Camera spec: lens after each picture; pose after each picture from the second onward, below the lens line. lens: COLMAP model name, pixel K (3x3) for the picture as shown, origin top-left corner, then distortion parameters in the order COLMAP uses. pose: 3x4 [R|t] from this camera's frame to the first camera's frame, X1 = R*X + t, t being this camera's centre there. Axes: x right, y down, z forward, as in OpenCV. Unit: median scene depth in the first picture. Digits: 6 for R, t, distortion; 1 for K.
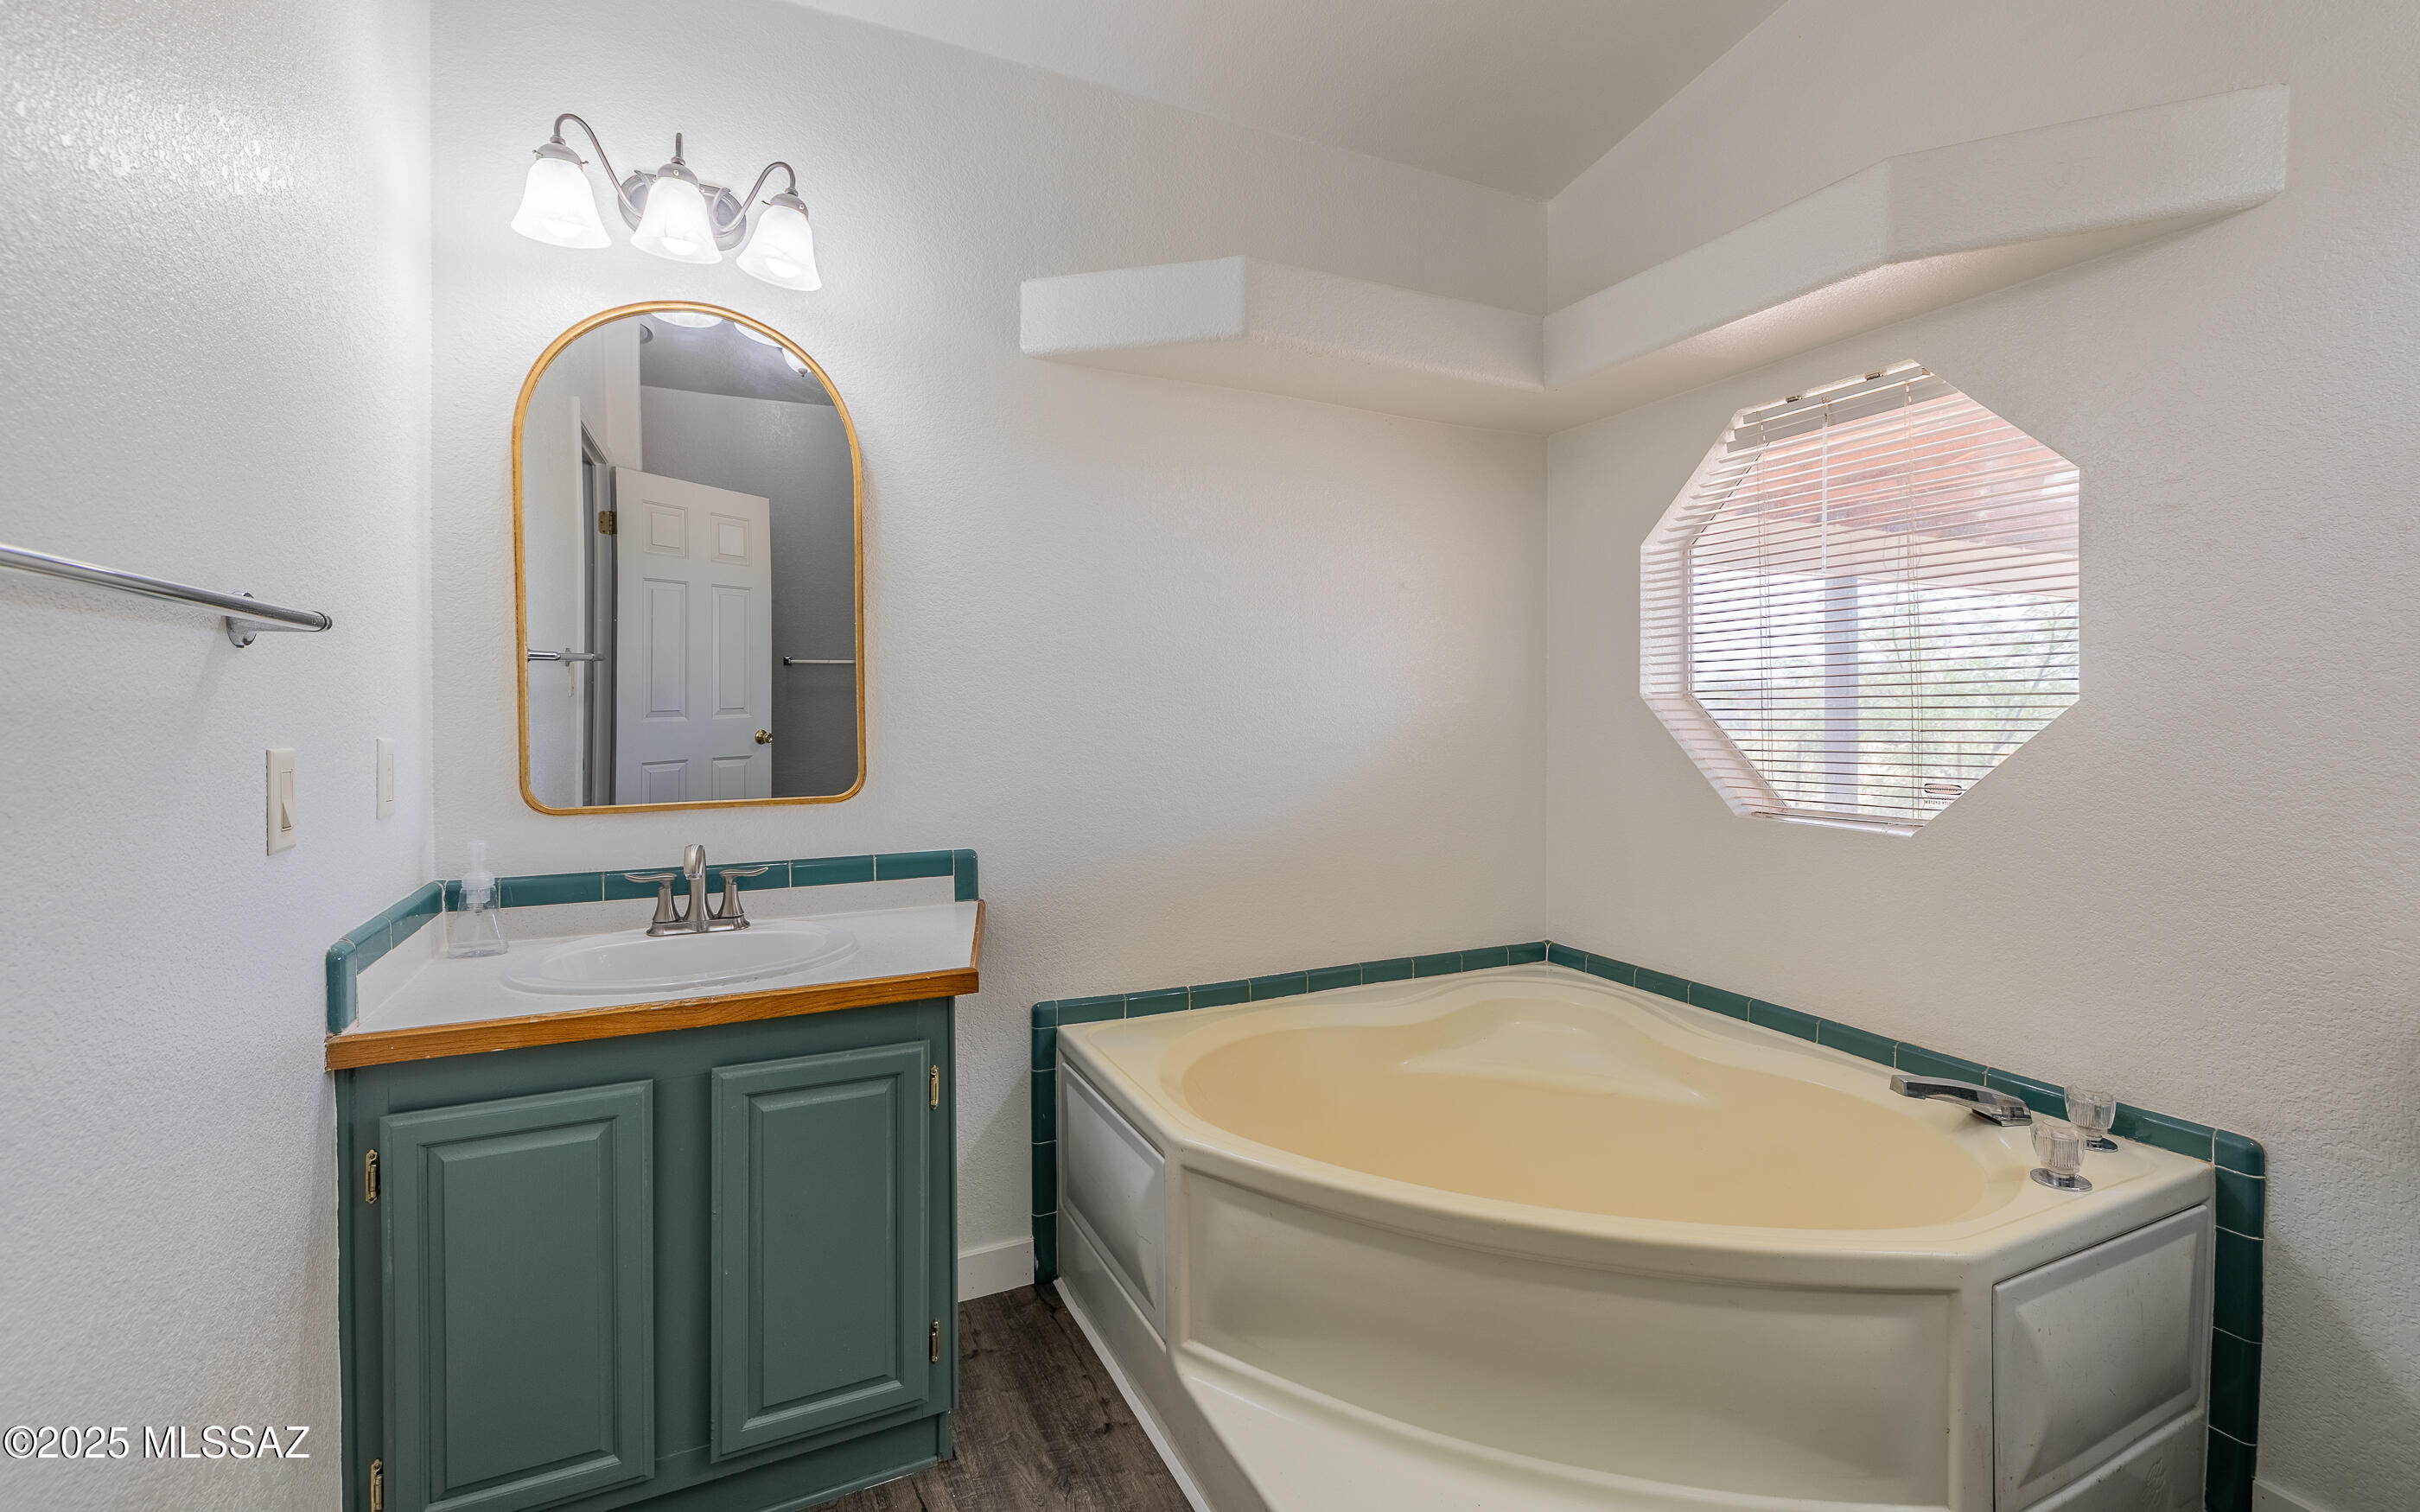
lens RADIAL K [[1044.6, 0, 1210.6], [0, 1044.6, 701.8], [0, 0, 1]] dist [0.010073, -0.005207]
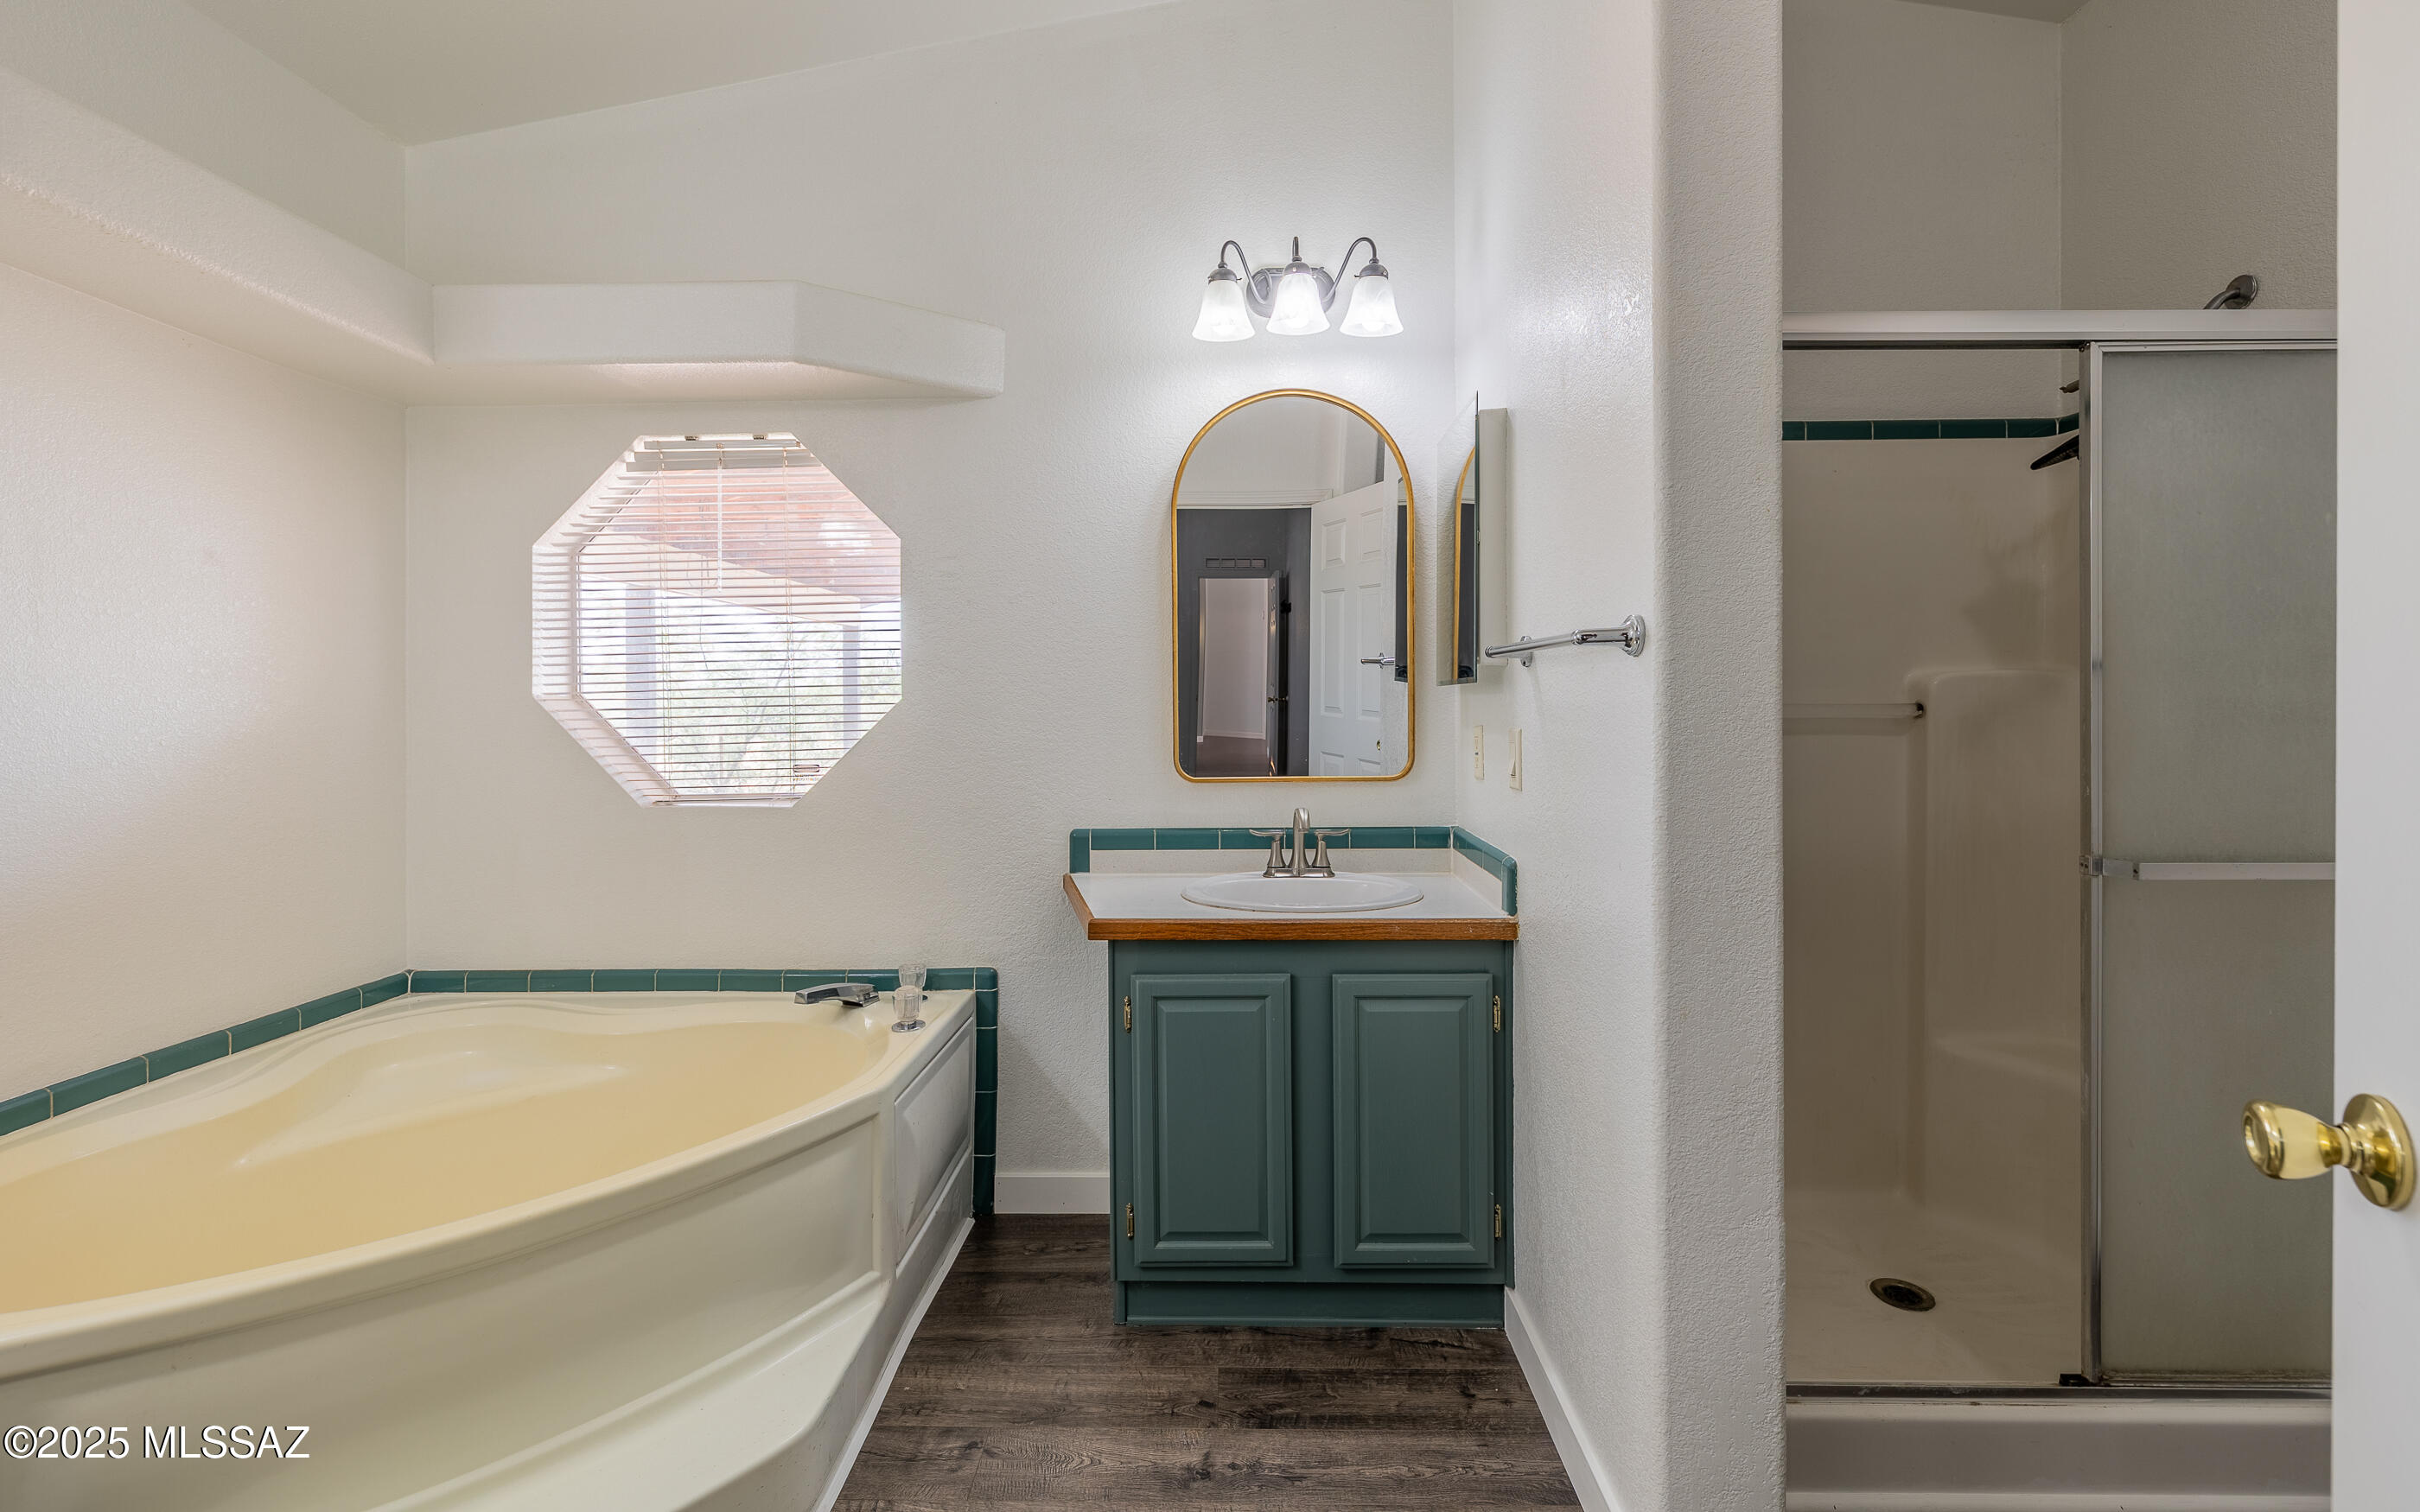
lens RADIAL K [[1046.6, 0, 1245.8], [0, 1046.6, 698.9], [0, 0, 1]] dist [-0.001886, -0.000265]
pose [[0.423677, -0.003720, 0.905806, -0.217011], [0.006340, 0.999979, 0.001141, -0.000440], [-0.905791, 0.005260, 0.423691, -0.034336]]
